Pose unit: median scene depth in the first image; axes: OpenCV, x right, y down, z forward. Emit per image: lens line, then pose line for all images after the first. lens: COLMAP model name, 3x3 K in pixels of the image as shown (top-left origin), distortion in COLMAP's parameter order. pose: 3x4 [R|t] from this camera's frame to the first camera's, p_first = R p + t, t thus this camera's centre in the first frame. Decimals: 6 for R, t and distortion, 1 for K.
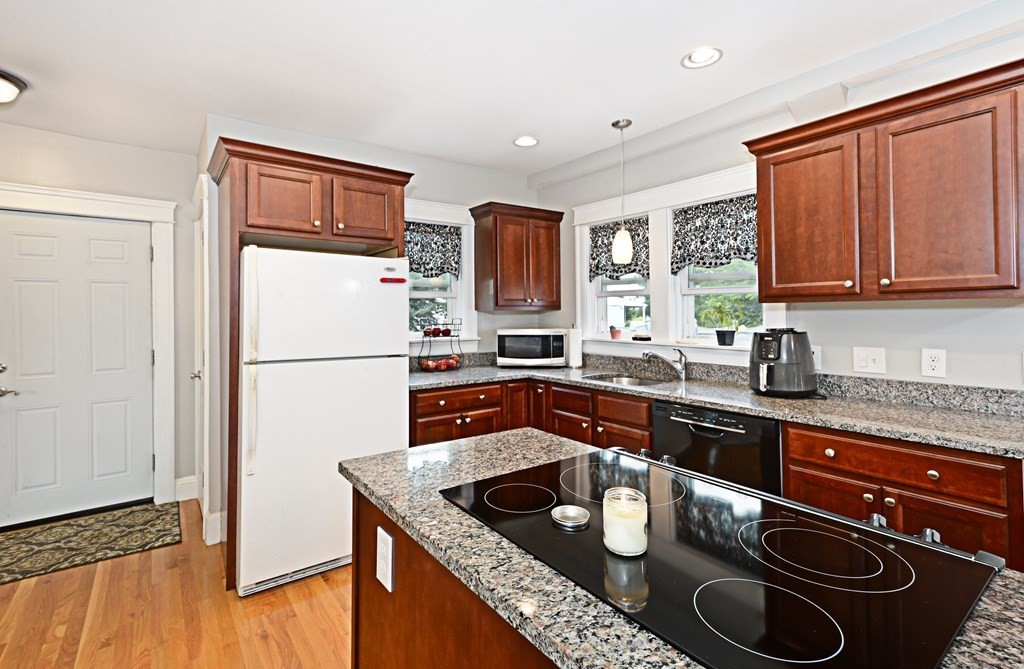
lens RADIAL K [[469.7, 0, 509.7], [0, 469.7, 304.0], [0, 0, 1]] dist [0.014395, 0.000197]
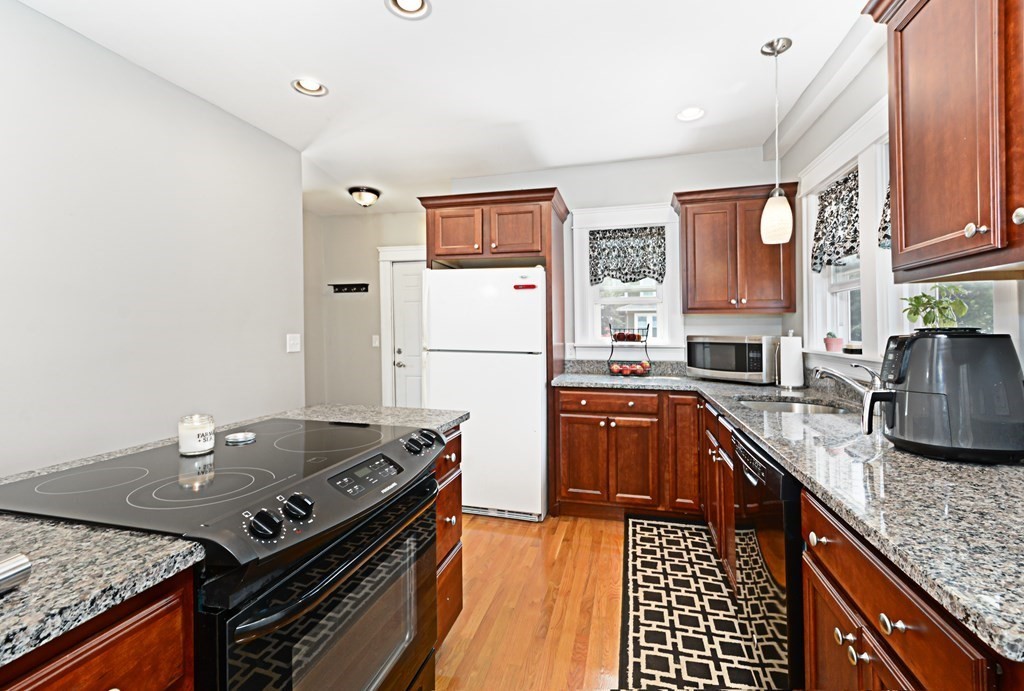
lens RADIAL K [[460.0, 0, 510.1], [0, 460.0, 339.1], [0, 0, 1]] dist [-0.002067, -0.000205]
pose [[0.621283, 0.020751, -0.783312, 0.492324], [0.009394, 0.999380, 0.033926, 0.030774], [0.783530, -0.028436, 0.620703, 0.218814]]
